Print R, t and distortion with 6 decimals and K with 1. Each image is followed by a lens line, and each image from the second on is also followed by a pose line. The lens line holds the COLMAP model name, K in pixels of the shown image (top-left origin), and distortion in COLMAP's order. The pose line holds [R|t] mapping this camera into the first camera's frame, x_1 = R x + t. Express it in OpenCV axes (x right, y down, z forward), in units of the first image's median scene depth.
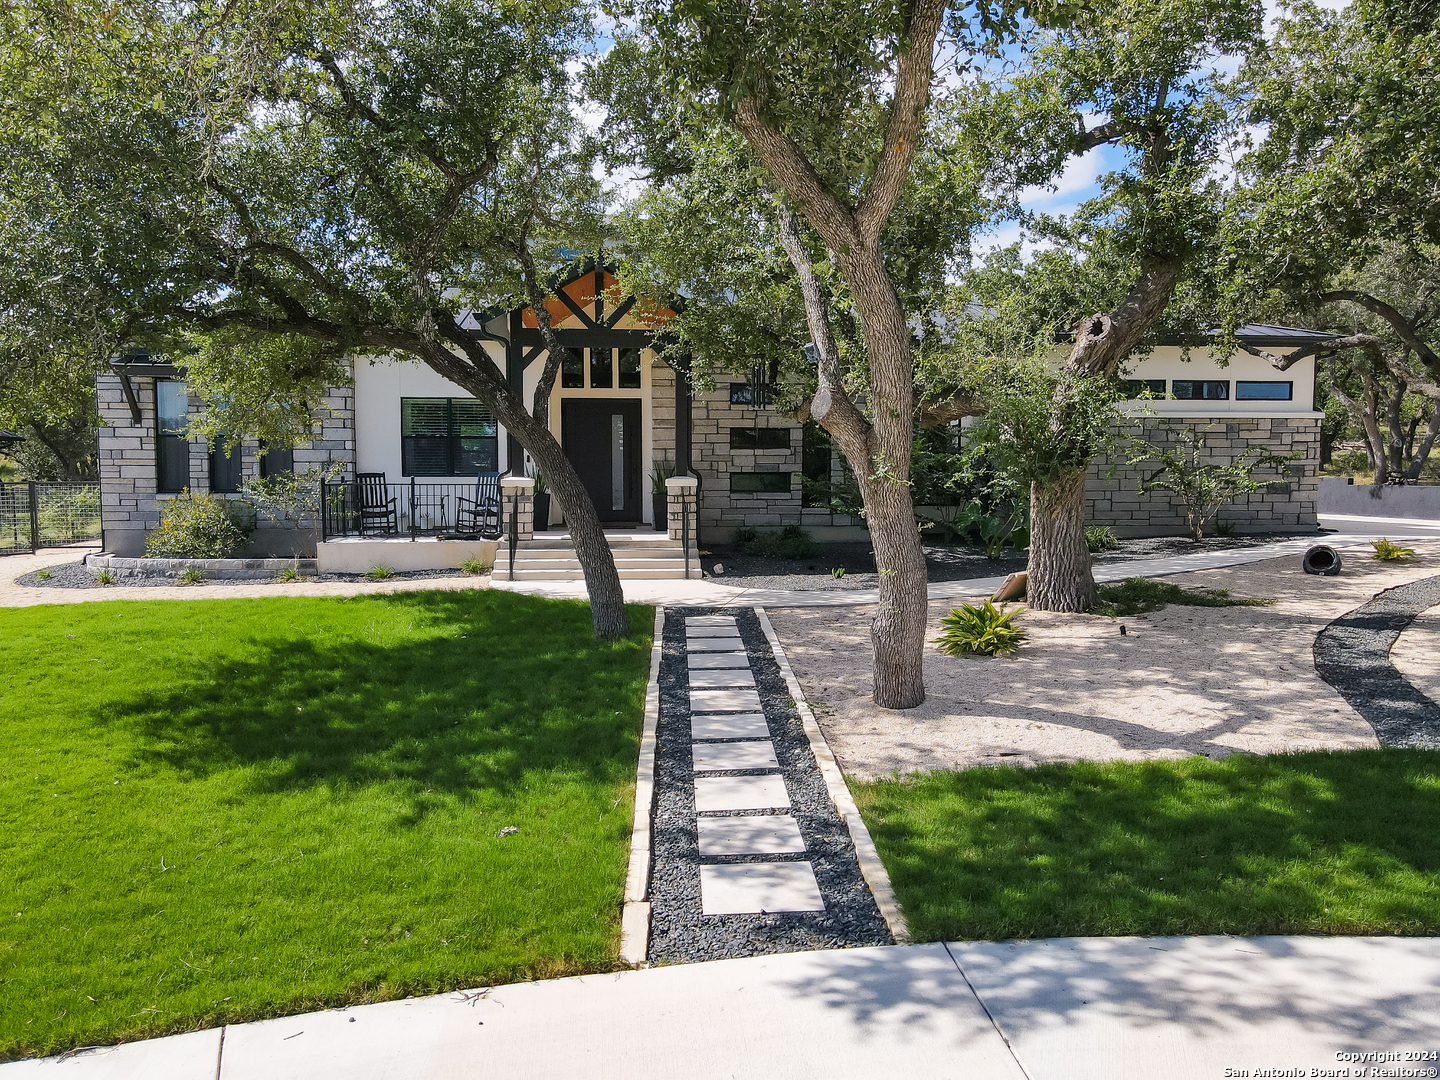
lens RADIAL K [[1067.4, 0, 724.0], [0, 1067.4, 534.4], [0, 0, 1]] dist [-0.012453, 0.047037]
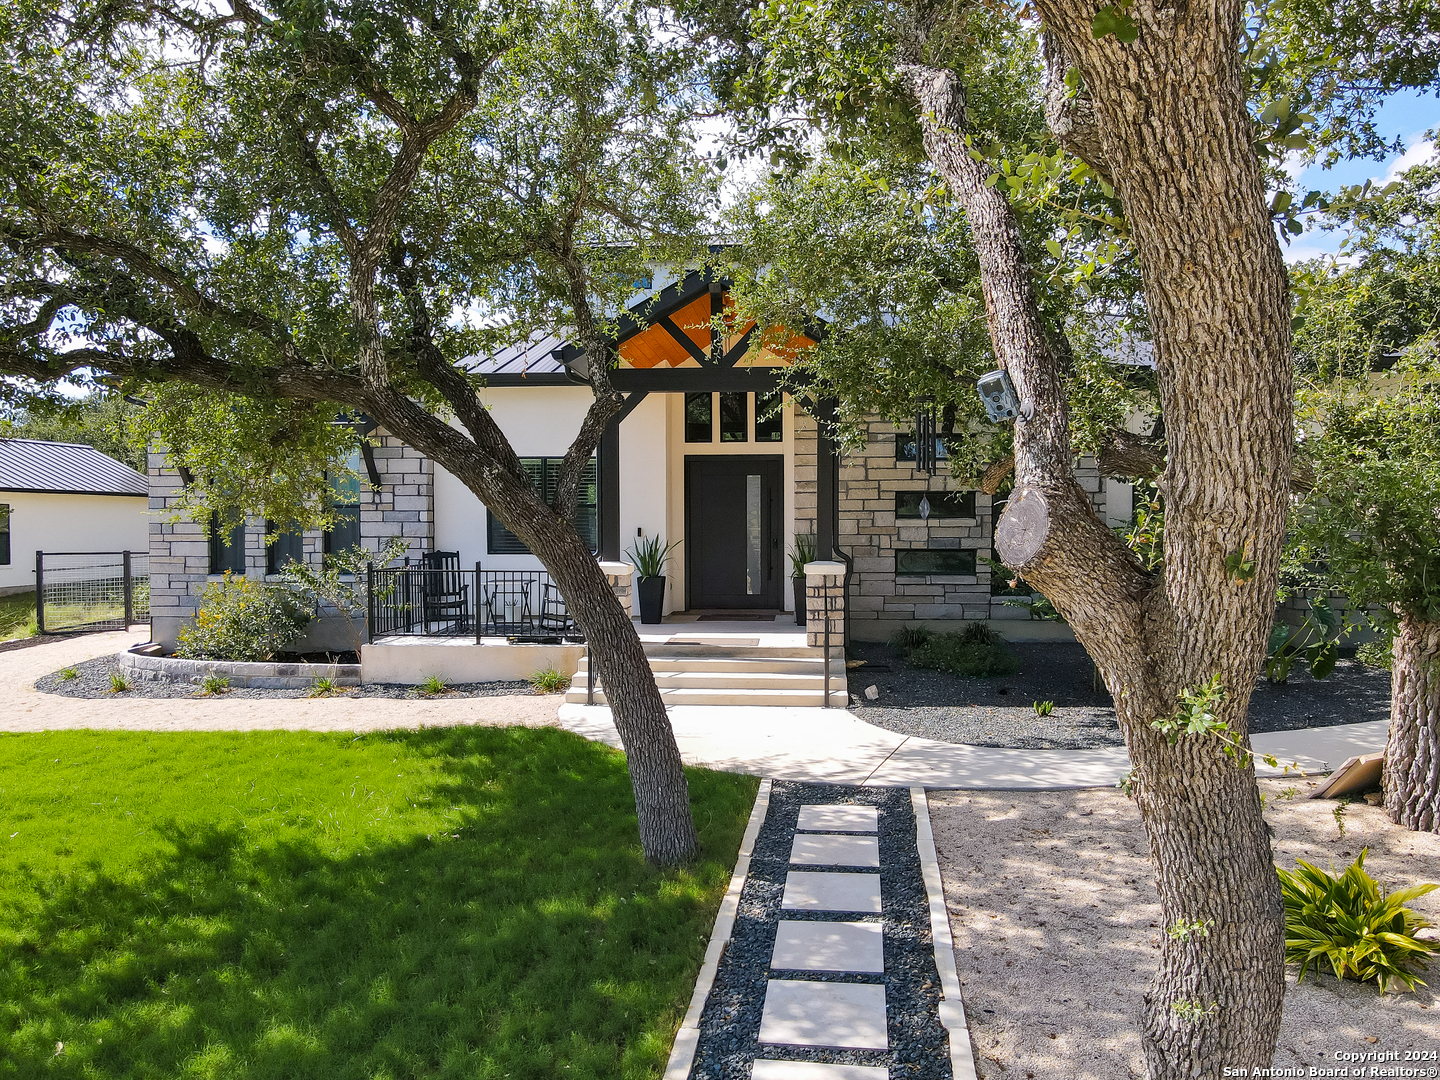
lens RADIAL K [[1067.4, 0, 724.0], [0, 1067.4, 534.4], [0, 0, 1]] dist [-0.012453, 0.047037]
pose [[0.984396, 0.001069, -0.175962, 0.022534], [-0.007899, 0.999242, -0.038116, -0.044543], [0.175788, 0.038912, 0.983659, 0.256728]]
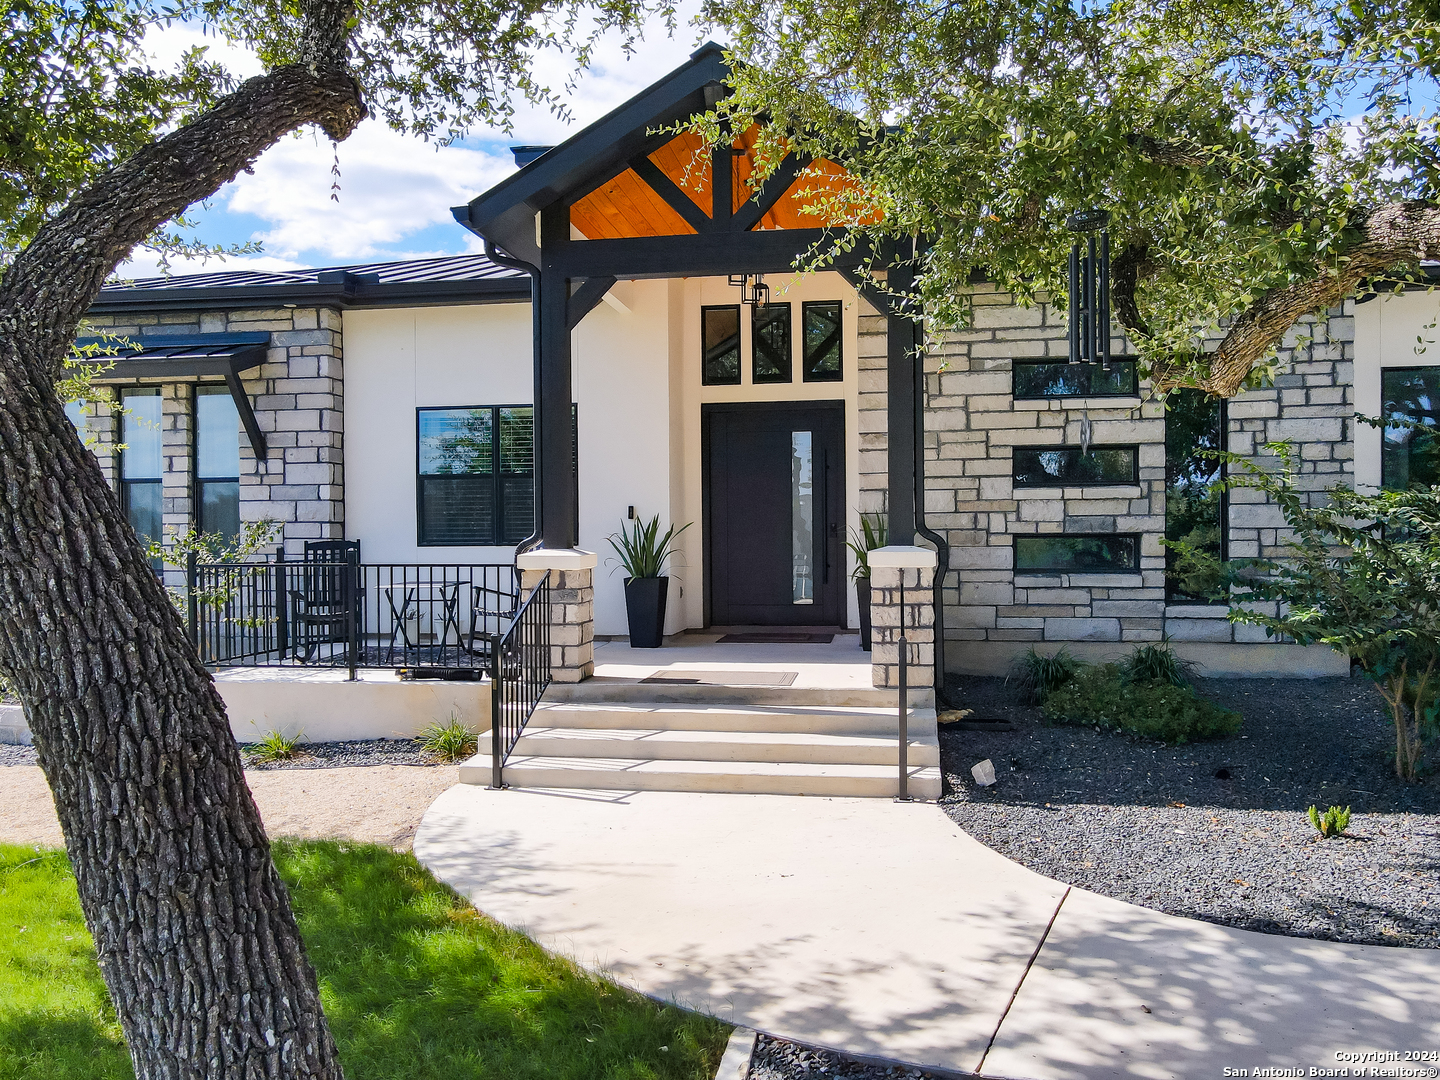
lens RADIAL K [[1070.5, 0, 725.5], [0, 1070.5, 542.9], [0, 0, 1]] dist [-0.005524, 0.048978]
pose [[0.966368, -0.005603, -0.257104, 0.004900], [-0.006110, 0.998980, -0.044733, -0.035299], [0.257092, 0.044799, 0.965348, 0.551938]]
